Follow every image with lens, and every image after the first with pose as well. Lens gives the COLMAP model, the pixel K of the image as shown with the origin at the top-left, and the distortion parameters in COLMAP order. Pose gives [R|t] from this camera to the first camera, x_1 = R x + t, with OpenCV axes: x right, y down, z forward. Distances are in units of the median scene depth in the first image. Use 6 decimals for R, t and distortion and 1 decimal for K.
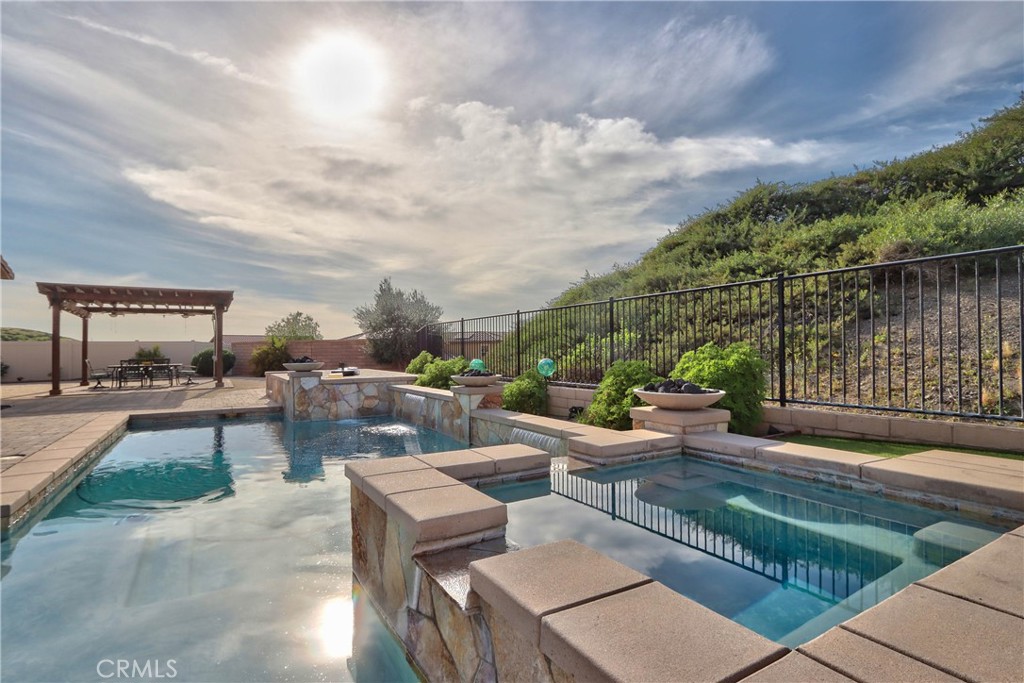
lens RADIAL K [[505.2, 0, 498.2], [0, 505.2, 347.2], [0, 0, 1]] dist [-0.015820, 0.000332]
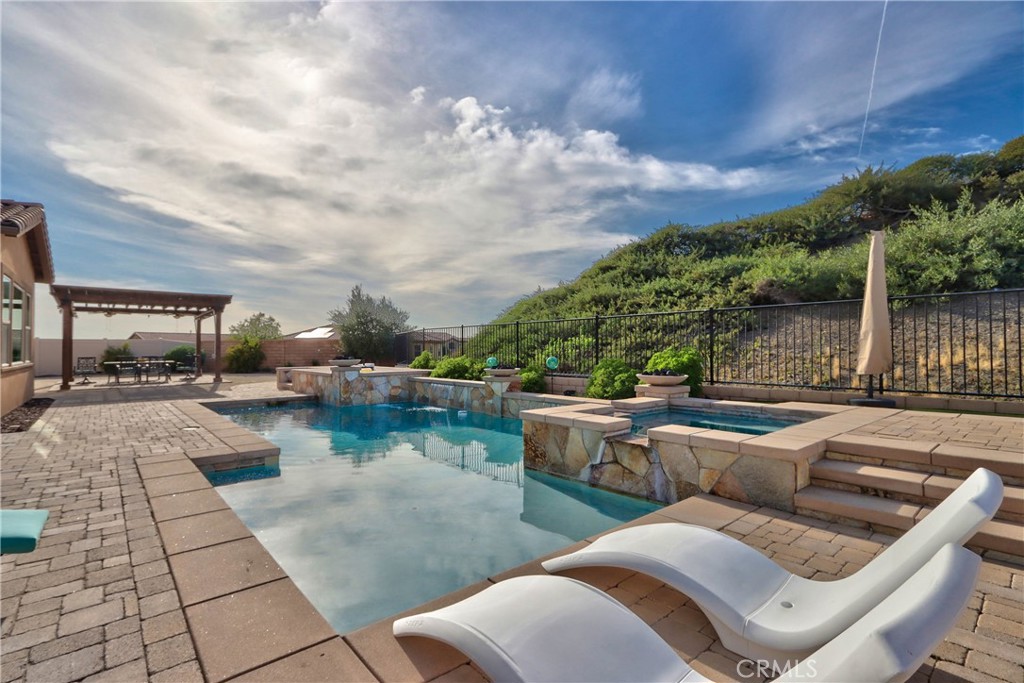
lens RADIAL K [[481.0, 0, 500.5], [0, 481.0, 346.0], [0, 0, 1]] dist [-0.017130, 0.000536]
pose [[0.983779, 0.007612, 0.179223, -0.187531], [-0.007359, 0.999971, -0.002081, -0.002617], [-0.179234, 0.000728, 0.983806, -0.204934]]
